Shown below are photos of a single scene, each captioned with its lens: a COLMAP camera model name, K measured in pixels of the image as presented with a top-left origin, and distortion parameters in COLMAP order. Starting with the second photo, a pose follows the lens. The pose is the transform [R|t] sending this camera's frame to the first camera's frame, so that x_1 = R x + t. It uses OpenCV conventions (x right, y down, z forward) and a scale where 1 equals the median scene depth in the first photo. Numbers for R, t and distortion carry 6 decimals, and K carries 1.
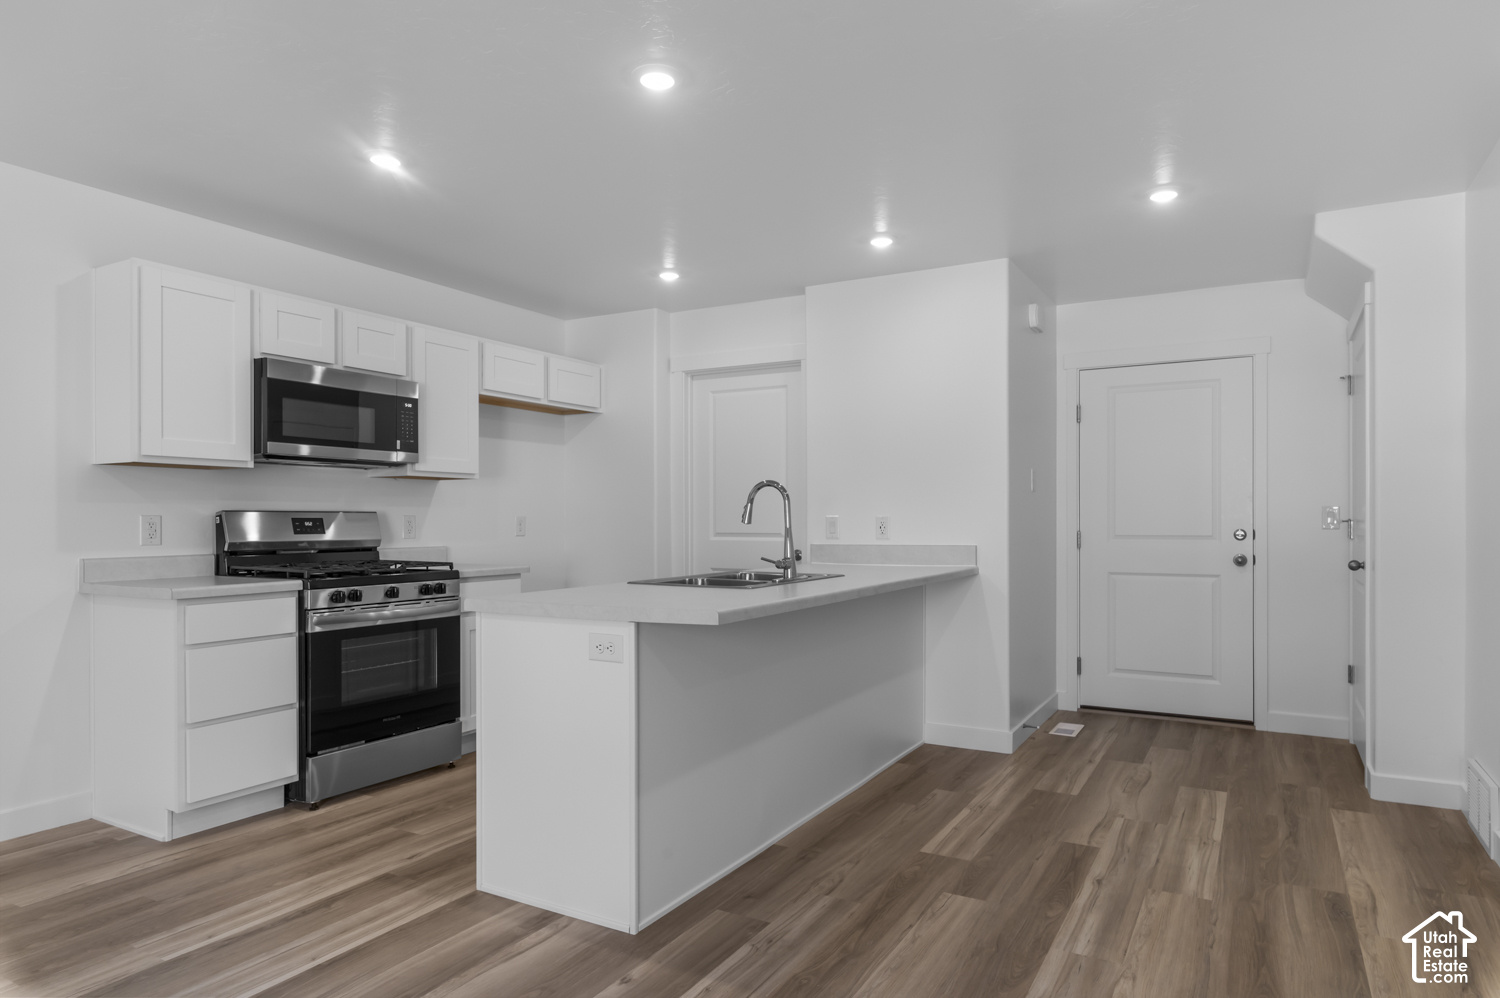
lens RADIAL K [[903.5, 0, 751.0], [0, 903.5, 506.2], [0, 0, 1]] dist [-0.004259, -0.000425]
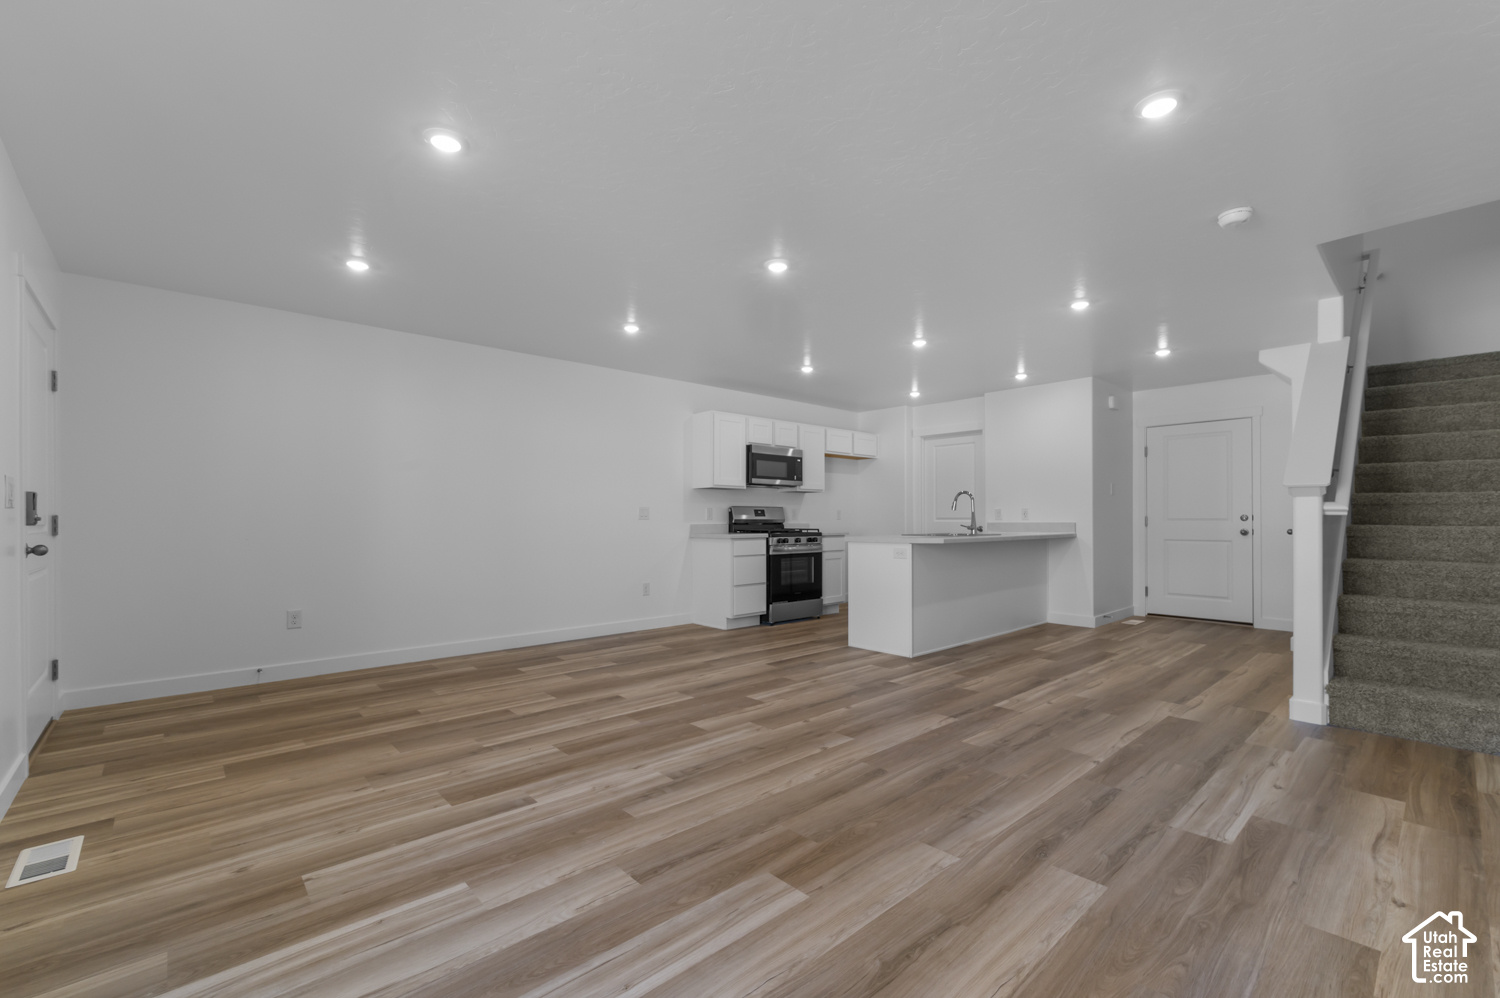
lens RADIAL K [[638.7, 0, 744.2], [0, 638.7, 516.8], [0, 0, 1]] dist [-0.013563, 0.000023]
pose [[0.949274, -0.001118, -0.314448, -0.000959], [0.004458, 0.999941, 0.009902, 0.015471], [0.314419, -0.010802, 0.949223, -0.604705]]
